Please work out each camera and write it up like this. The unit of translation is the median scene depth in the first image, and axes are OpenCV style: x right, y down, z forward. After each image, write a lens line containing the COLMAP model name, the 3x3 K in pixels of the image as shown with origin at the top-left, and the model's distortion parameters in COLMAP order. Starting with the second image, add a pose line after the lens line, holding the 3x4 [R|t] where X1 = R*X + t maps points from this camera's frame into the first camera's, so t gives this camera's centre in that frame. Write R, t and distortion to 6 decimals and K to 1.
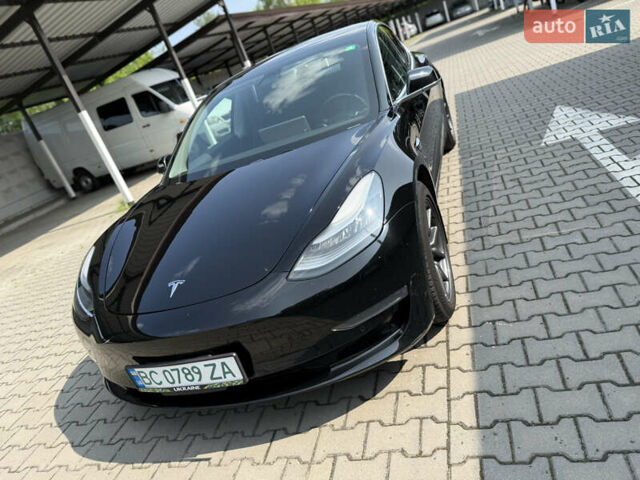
lens RADIAL K [[451.6, 0, 319.9], [0, 451.6, 237.1], [0, 0, 1]] dist [0.026368, -0.045981]
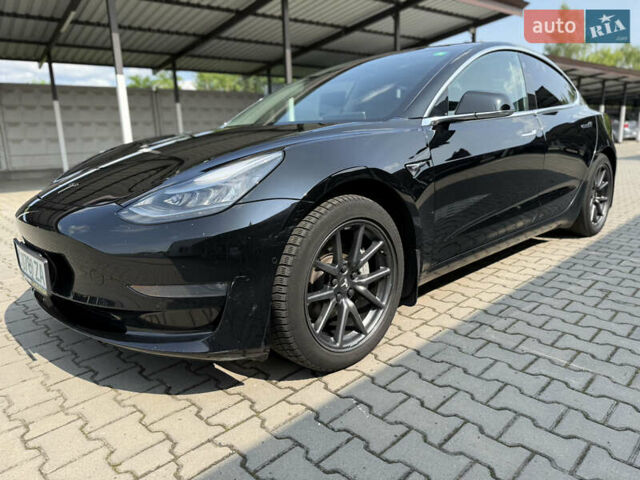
lens RADIAL K [[451.3, 0, 322.2], [0, 451.3, 235.8], [0, 0, 1]] dist [0.034267, -0.058193]
pose [[0.822600, 0.407978, -0.396084, 0.547242], [-0.430609, 0.901873, 0.034651, -0.063791], [0.371354, 0.142054, 0.917560, 0.269148]]
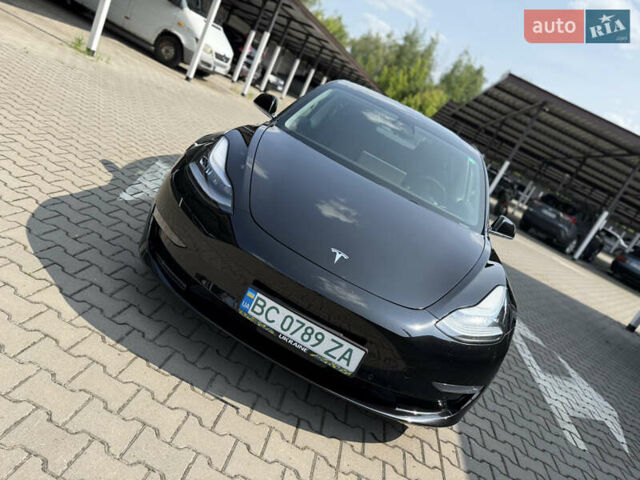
lens RADIAL K [[451.3, 0, 322.2], [0, 451.3, 235.8], [0, 0, 1]] dist [0.034267, -0.058193]
pose [[0.689481, 0.656654, 0.305650, -0.638432], [-0.637694, 0.750441, -0.173735, 0.257571], [-0.343456, -0.075124, 0.936159, 0.049676]]
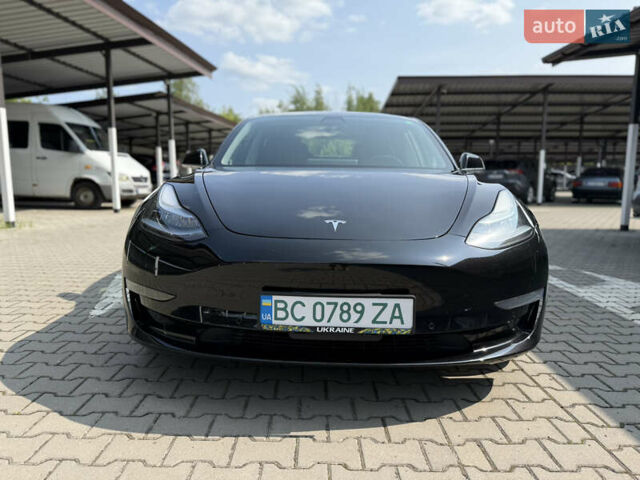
lens RADIAL K [[451.3, 0, 322.2], [0, 451.3, 235.8], [0, 0, 1]] dist [0.034267, -0.058193]
pose [[0.904368, 0.317404, 0.285261, -0.556210], [-0.220105, 0.919597, -0.325415, 0.407553], [-0.365613, 0.231507, 0.901516, 0.165868]]
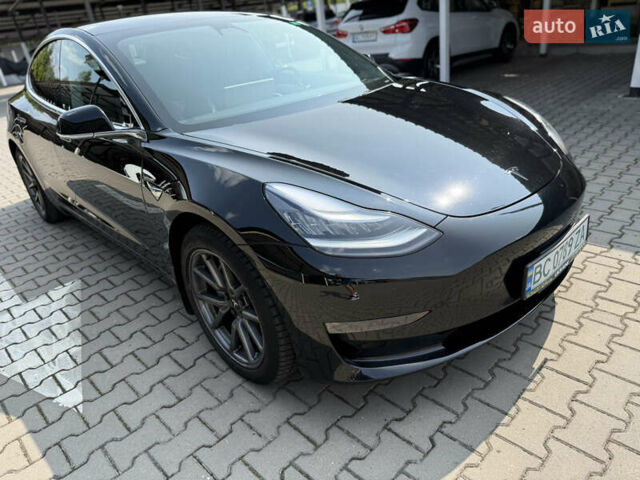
lens RADIAL K [[451.1, 0, 320.0], [0, 451.1, 240.0], [0, 0, 1]] dist [-0.005855, -0.001960]
pose [[0.515984, -0.094681, 0.851350, -1.223157], [0.250460, 0.967116, -0.044243, 0.168738], [-0.819165, 0.236057, 0.522730, 0.812004]]
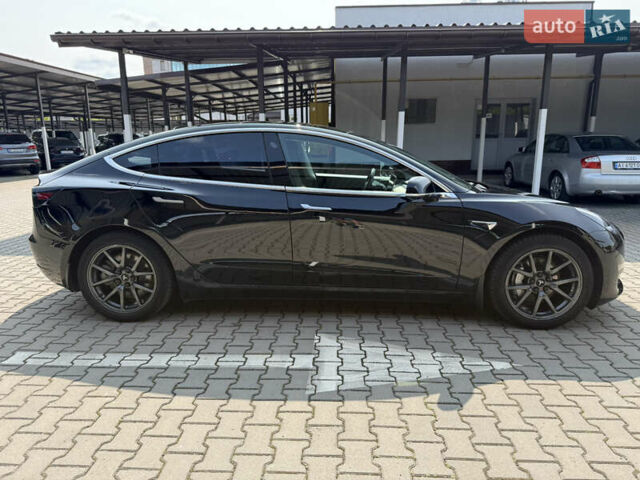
lens RADIAL K [[444.5, 0, 320.0], [0, 444.5, 240.0], [0, 0, 1]] dist [0.099576, -0.163056]
pose [[-0.190322, 0.140422, 0.971627, -1.963569], [0.432727, 0.900383, -0.045363, -0.186334], [-0.881207, 0.411815, -0.232127, 2.447181]]
